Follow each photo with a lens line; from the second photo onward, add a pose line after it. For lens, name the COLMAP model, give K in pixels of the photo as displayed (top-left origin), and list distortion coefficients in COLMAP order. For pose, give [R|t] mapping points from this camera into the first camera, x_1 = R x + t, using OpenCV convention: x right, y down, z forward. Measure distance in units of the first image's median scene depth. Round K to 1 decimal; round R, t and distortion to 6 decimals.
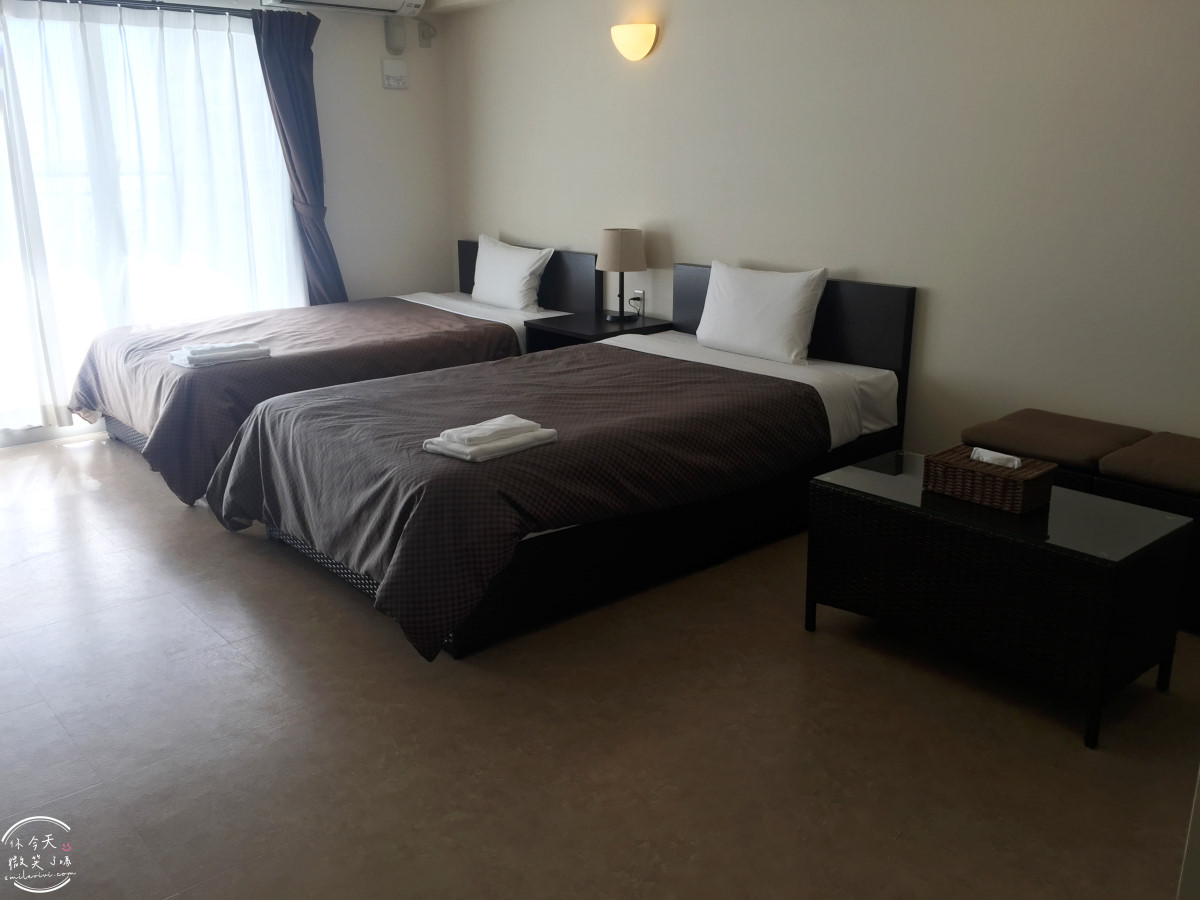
lens RADIAL K [[1026.7, 0, 598.4], [0, 1026.7, 447.8], [0, 0, 1]] dist [0.028244, -0.030495]
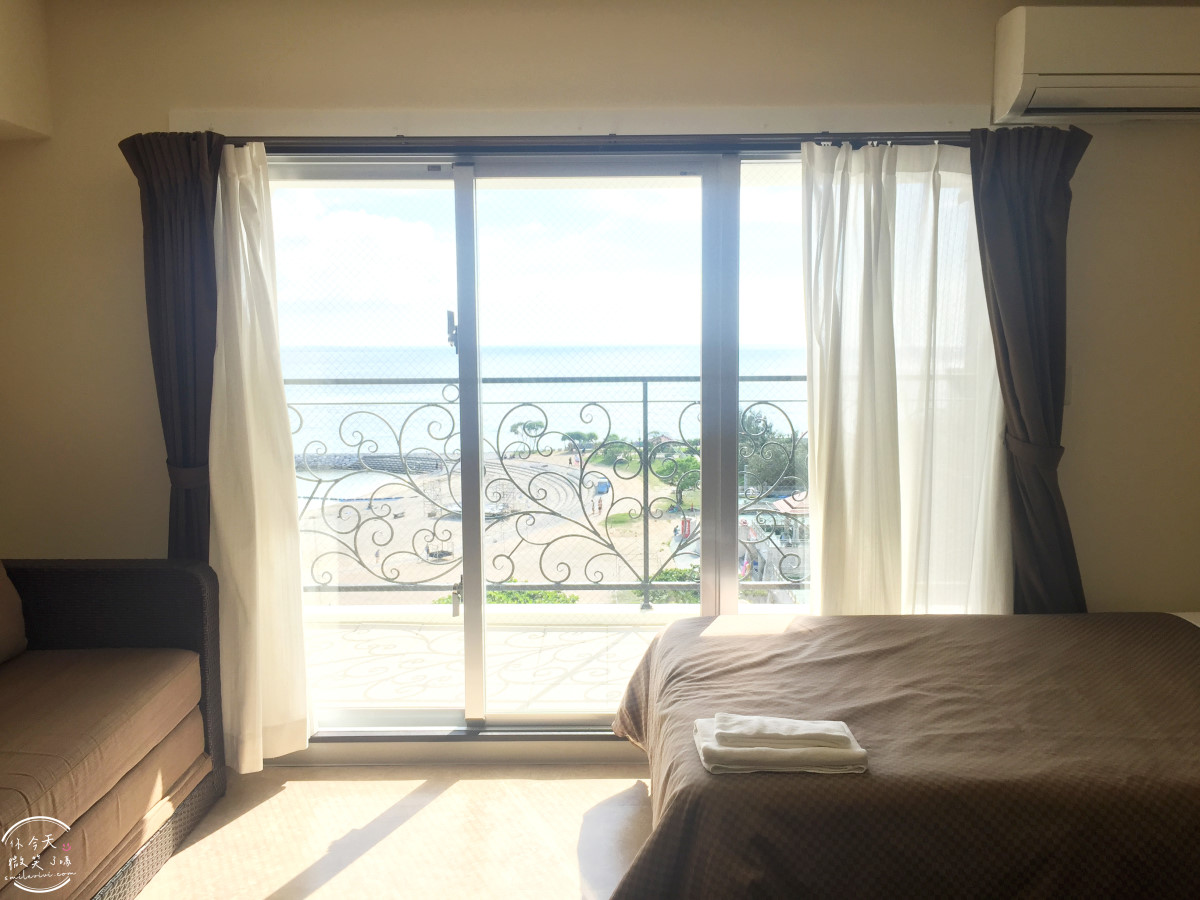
lens RADIAL K [[1026.7, 0, 600.0], [0, 1026.7, 446.8], [0, 0, 1]] dist [0.028244, -0.030495]
pose [[0.749376, 0.070446, -0.658387, -0.085244], [-0.180789, 0.978312, -0.101097, -0.139413], [0.636986, 0.194789, 0.745860, 0.437642]]
